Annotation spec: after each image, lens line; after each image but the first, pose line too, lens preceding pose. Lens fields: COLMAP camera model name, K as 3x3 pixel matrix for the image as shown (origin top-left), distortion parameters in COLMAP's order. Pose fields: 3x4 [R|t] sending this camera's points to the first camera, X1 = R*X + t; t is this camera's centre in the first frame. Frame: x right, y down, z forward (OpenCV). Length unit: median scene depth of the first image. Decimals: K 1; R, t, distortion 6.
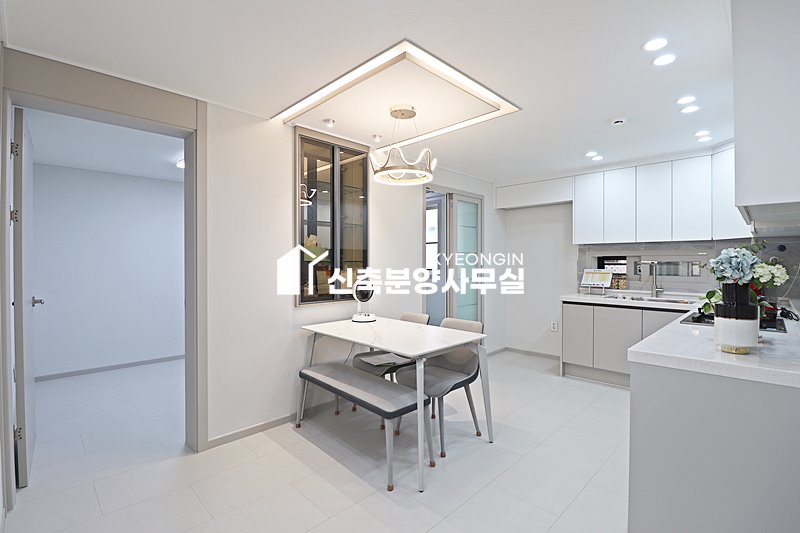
lens RADIAL K [[371.4, 0, 404.1], [0, 371.4, 262.3], [0, 0, 1]] dist [0.001096, -0.013834]
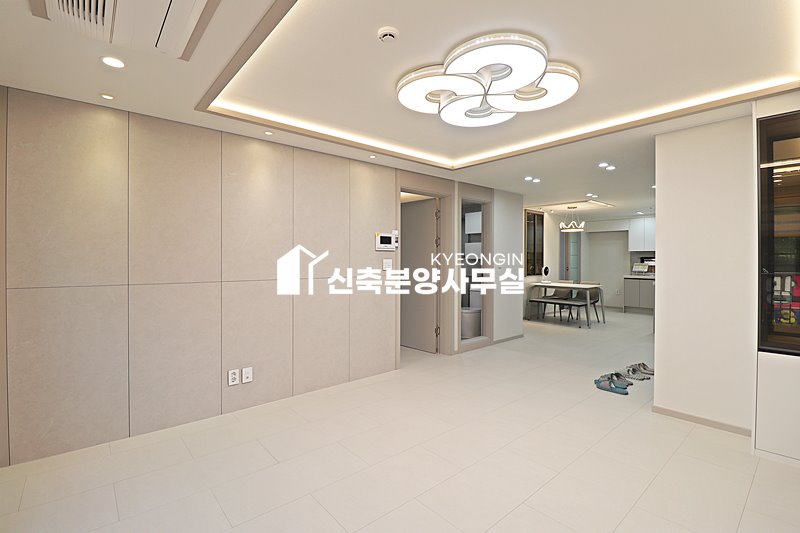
lens RADIAL K [[373.7, 0, 401.0], [0, 373.7, 259.4], [0, 0, 1]] dist [-0.010026, -0.000403]
pose [[0.997074, 0.002467, -0.076406, -0.693412], [-0.002299, 0.999995, 0.002287, -0.004669], [0.076412, -0.002105, 0.997074, -1.242950]]
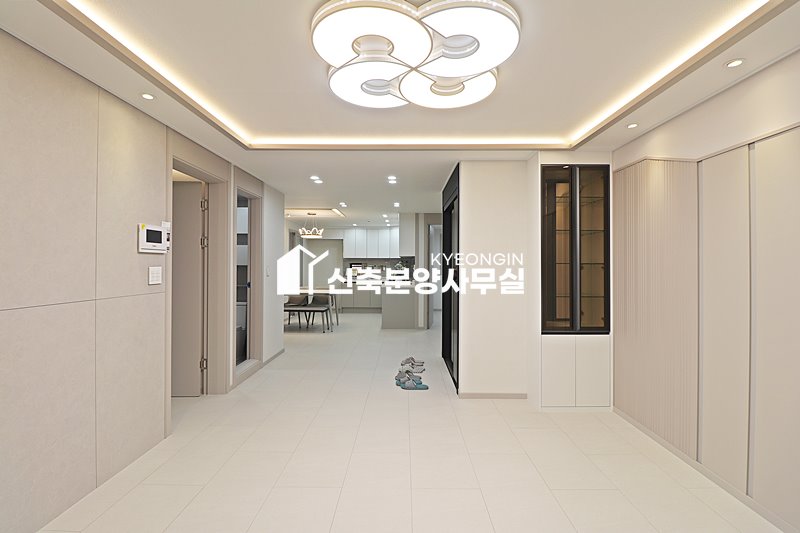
lens RADIAL K [[371.4, 0, 404.1], [0, 371.4, 262.3], [0, 0, 1]] dist [0.001096, -0.013834]
pose [[0.711897, 0.008611, 0.702231, -0.955552], [-0.005887, 0.999963, -0.006294, -0.008860], [-0.702259, 0.000347, 0.711921, -0.977341]]
